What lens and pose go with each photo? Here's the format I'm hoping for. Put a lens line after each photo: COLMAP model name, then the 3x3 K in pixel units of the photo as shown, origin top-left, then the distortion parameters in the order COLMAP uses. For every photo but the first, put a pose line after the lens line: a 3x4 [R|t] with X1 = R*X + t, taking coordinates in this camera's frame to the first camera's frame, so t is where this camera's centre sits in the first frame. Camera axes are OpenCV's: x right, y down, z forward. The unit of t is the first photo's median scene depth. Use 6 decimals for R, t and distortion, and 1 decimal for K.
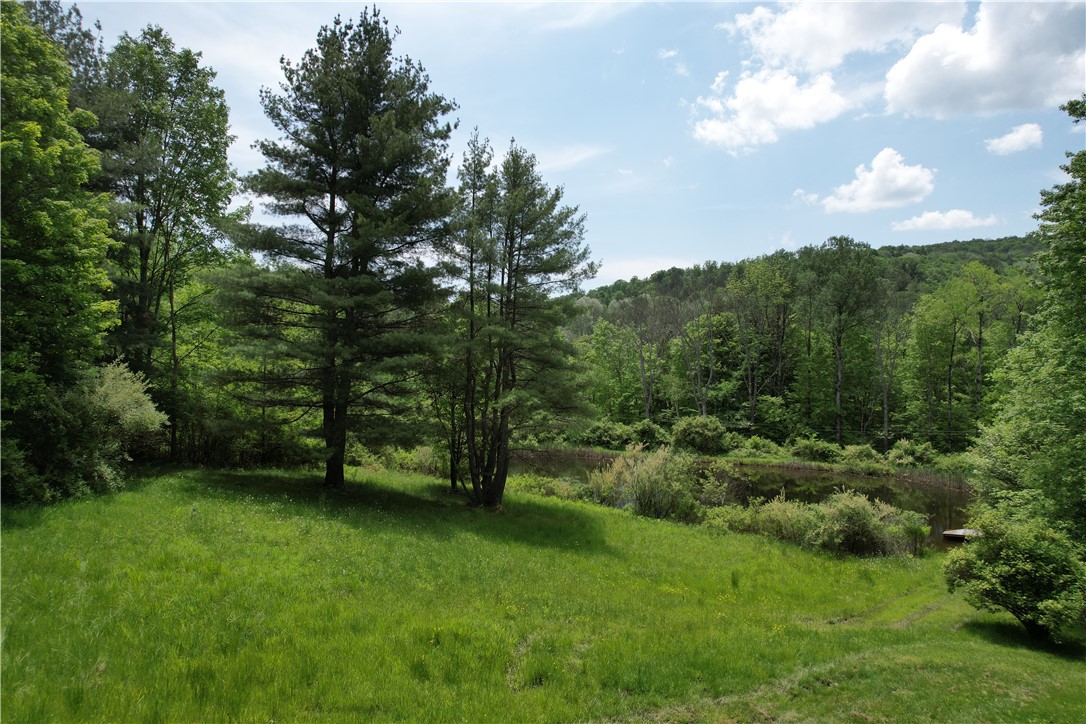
lens RADIAL K [[689.4, 0, 559.2], [0, 689.4, 338.5], [0, 0, 1]] dist [-0.056724, 0.030257]
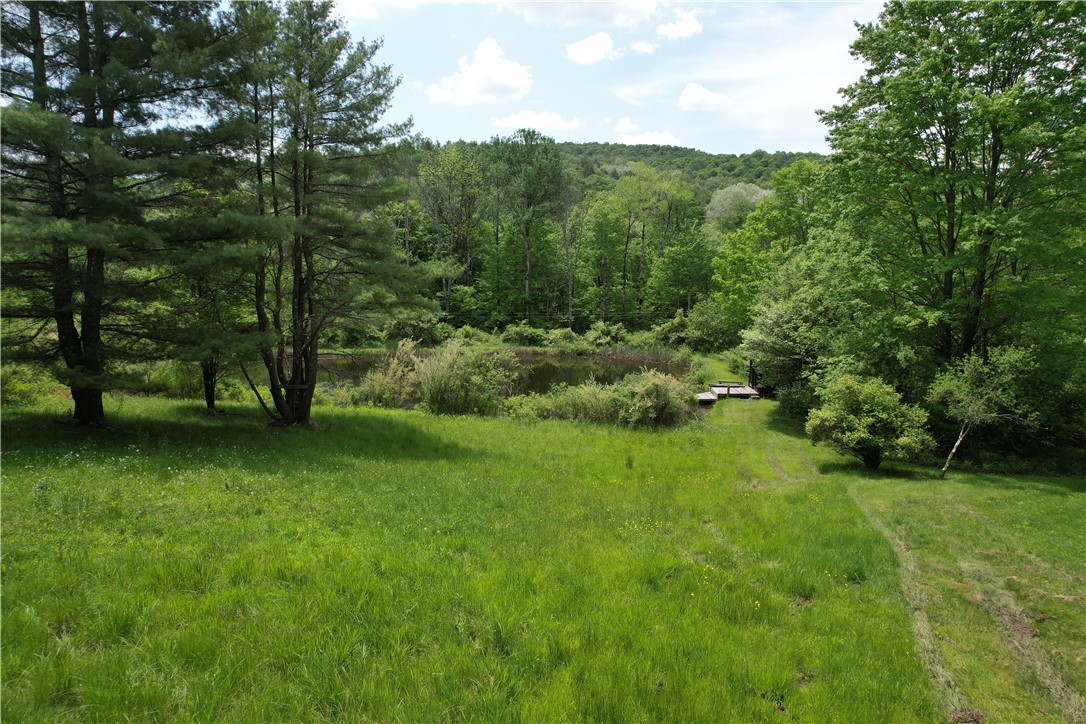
lens RADIAL K [[689.4, 0, 528.1], [0, 689.4, 355.6], [0, 0, 1]] dist [-0.056724, 0.030257]
pose [[0.847381, -0.077259, 0.525335, -0.185821], [-0.020694, 0.983801, 0.178065, 0.003263], [-0.530582, -0.161760, 0.832056, 0.102521]]
